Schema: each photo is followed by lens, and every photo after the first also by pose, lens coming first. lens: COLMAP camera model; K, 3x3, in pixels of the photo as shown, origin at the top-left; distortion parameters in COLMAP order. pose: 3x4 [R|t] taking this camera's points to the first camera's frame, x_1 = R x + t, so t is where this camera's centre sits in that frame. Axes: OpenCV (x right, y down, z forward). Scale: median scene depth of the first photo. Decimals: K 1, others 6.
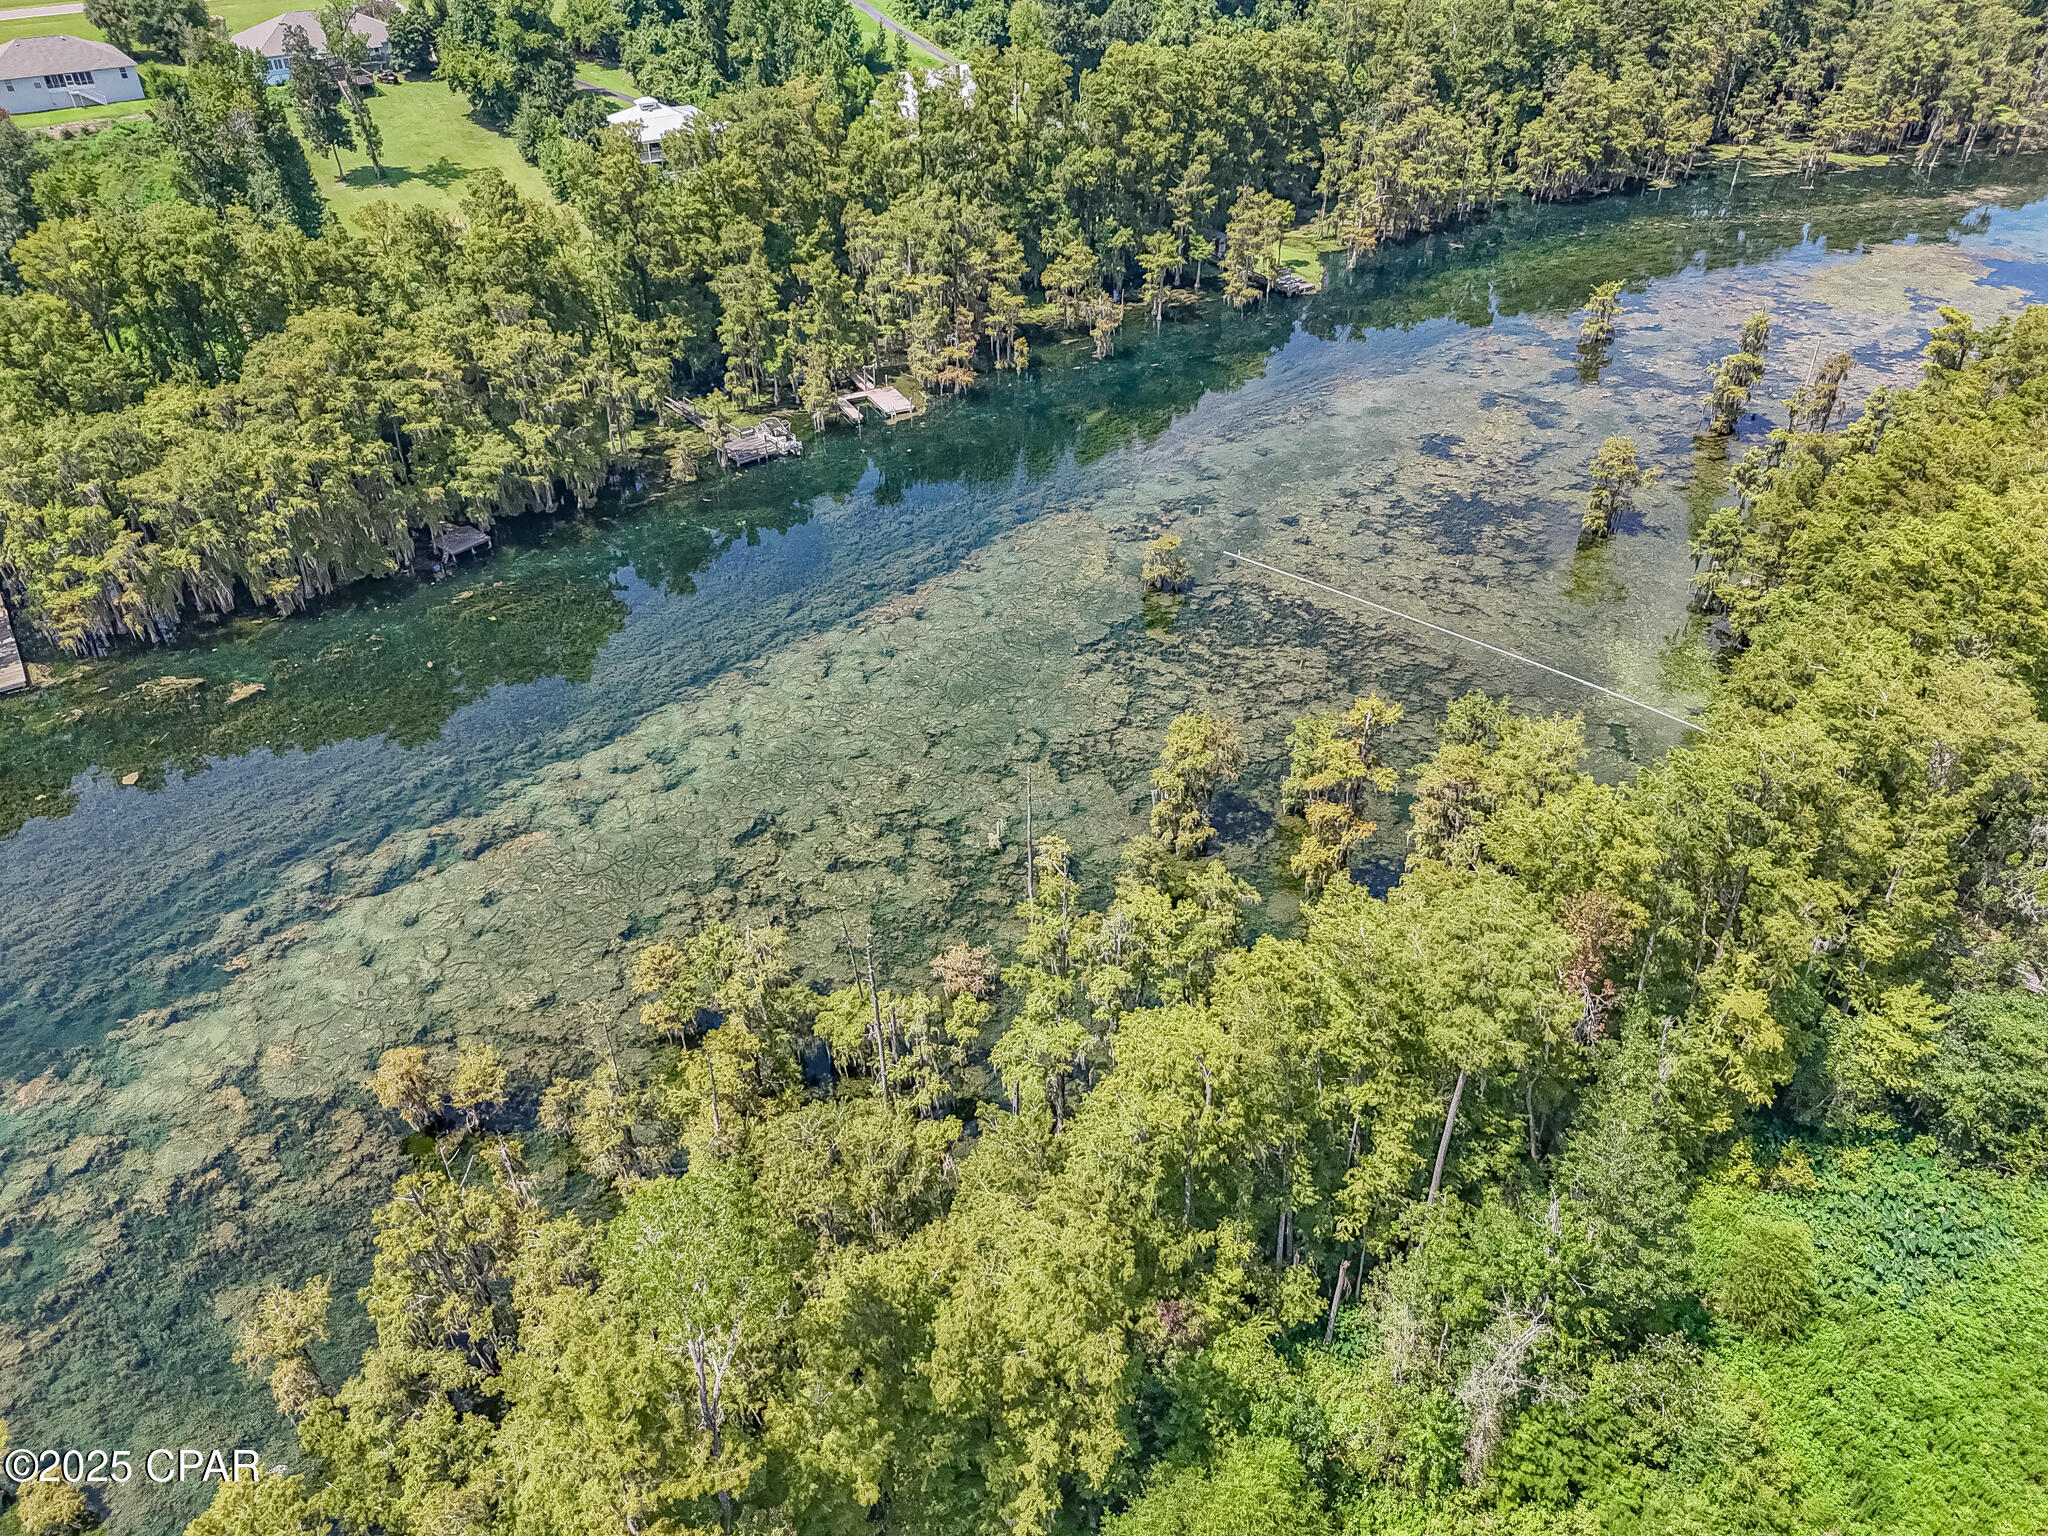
lens RADIAL K [[1427.9, 0, 1024.0], [0, 1427.9, 768.0], [0, 0, 1]] dist [-0.001276, -0.002816]
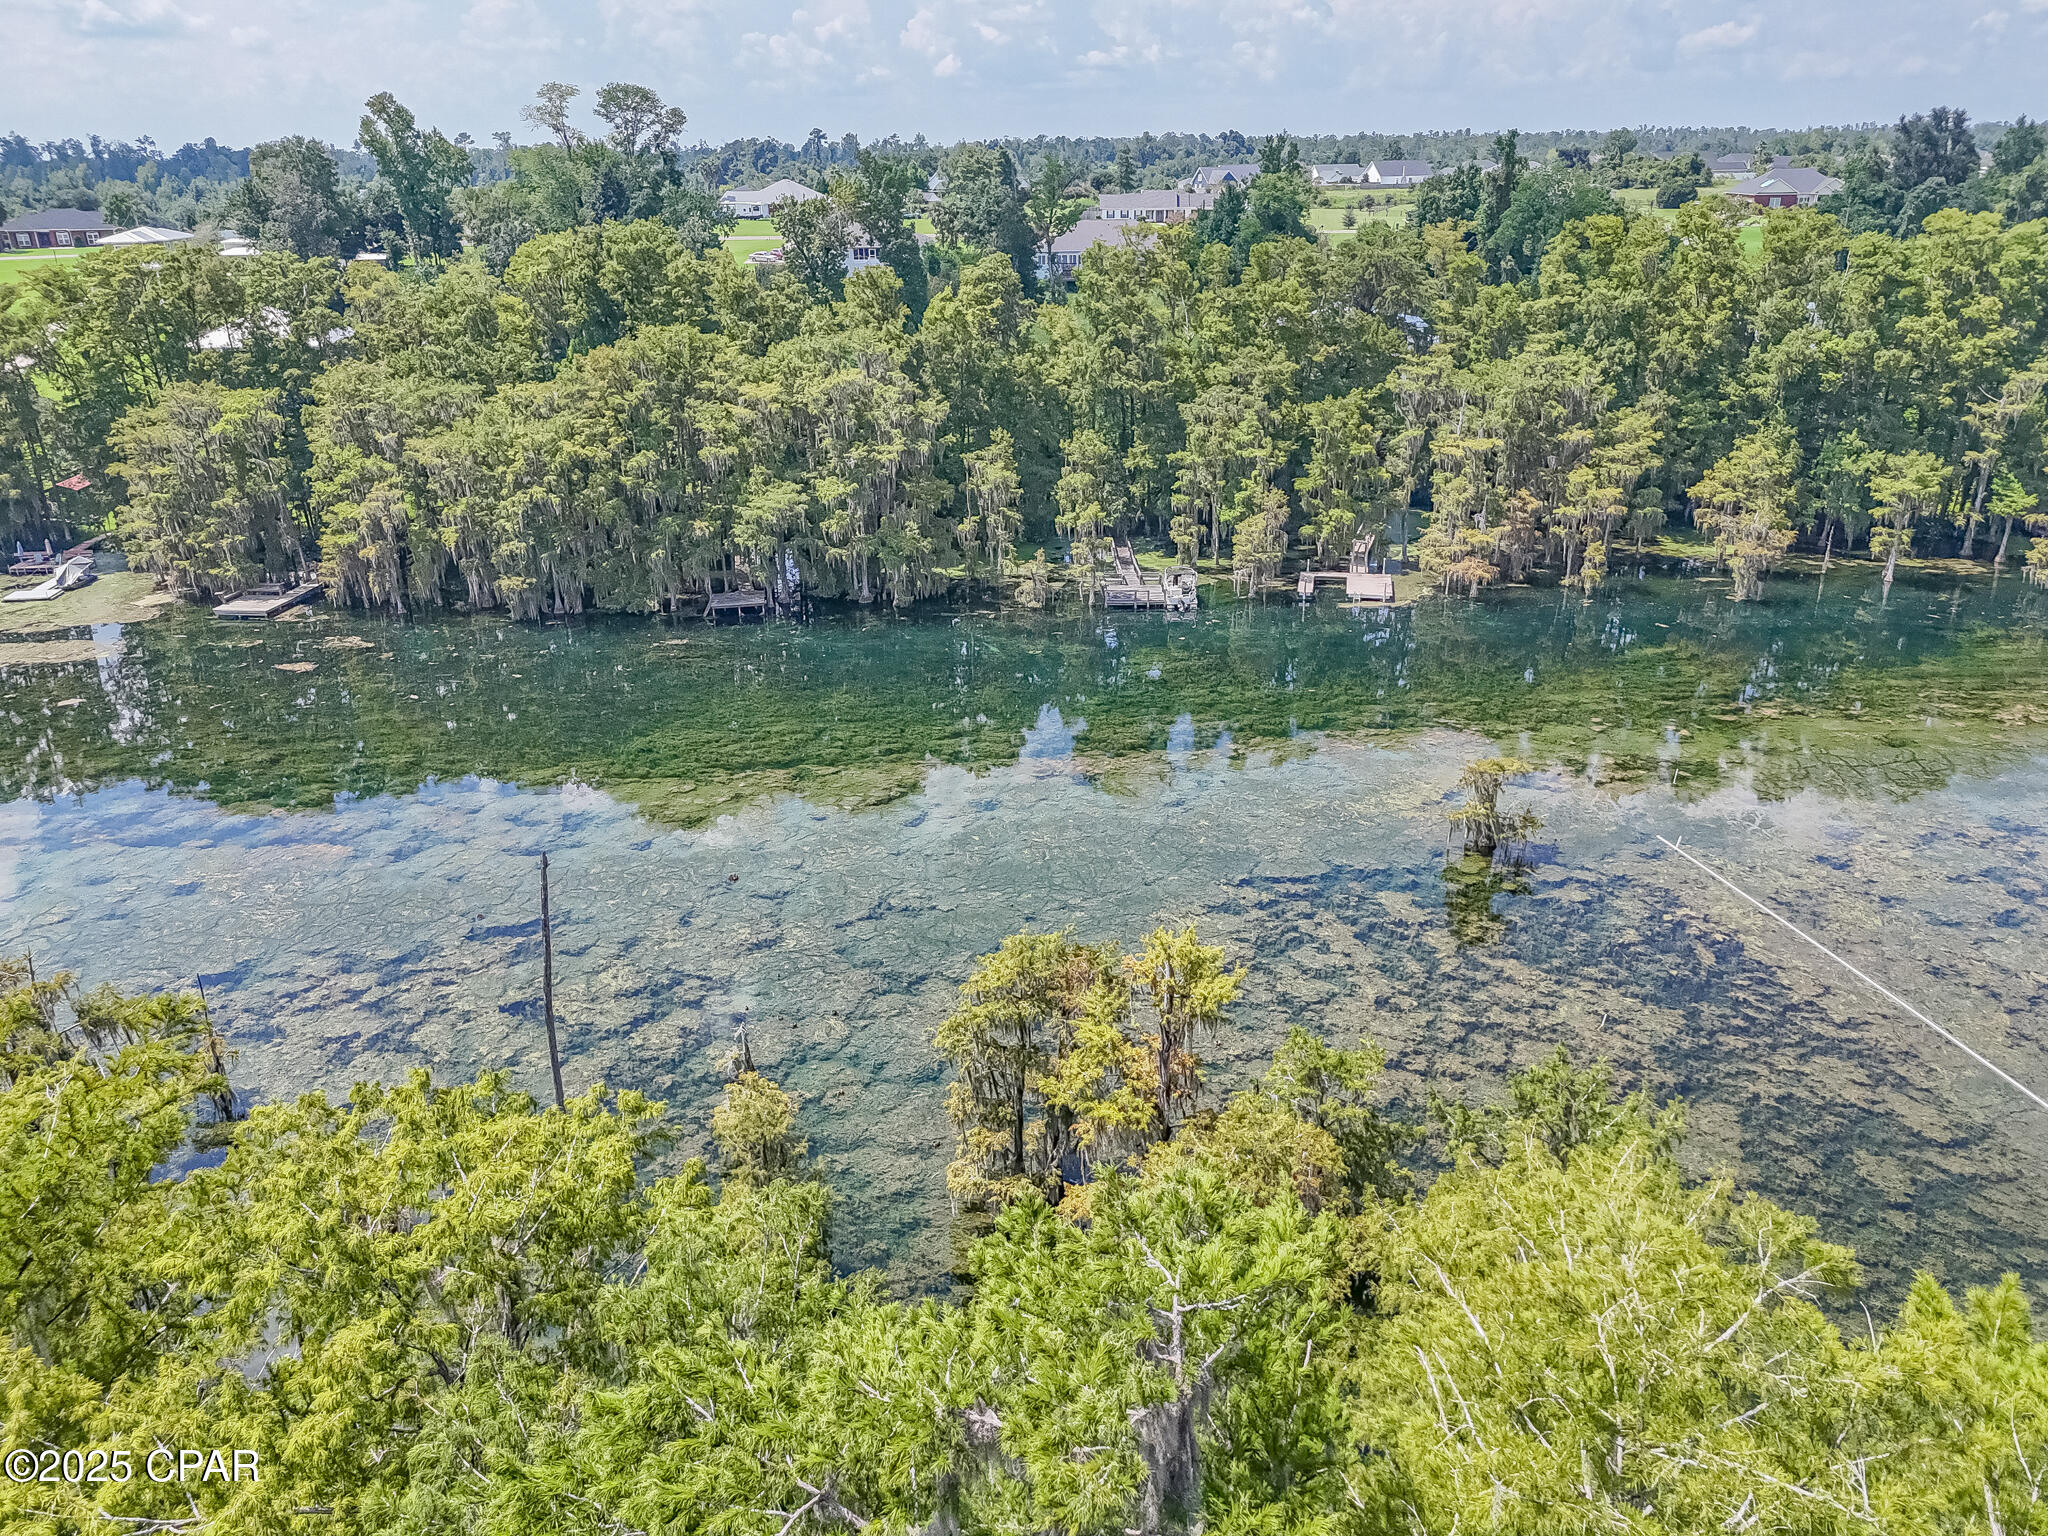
lens RADIAL K [[1427.9, 0, 1024.0], [0, 1427.9, 768.0], [0, 0, 1]] dist [-0.001276, -0.002816]
pose [[0.776834, 0.219278, -0.590293, 0.274793], [-0.365329, 0.920465, -0.138849, -0.013733], [0.512897, 0.323514, 0.795157, 0.475969]]
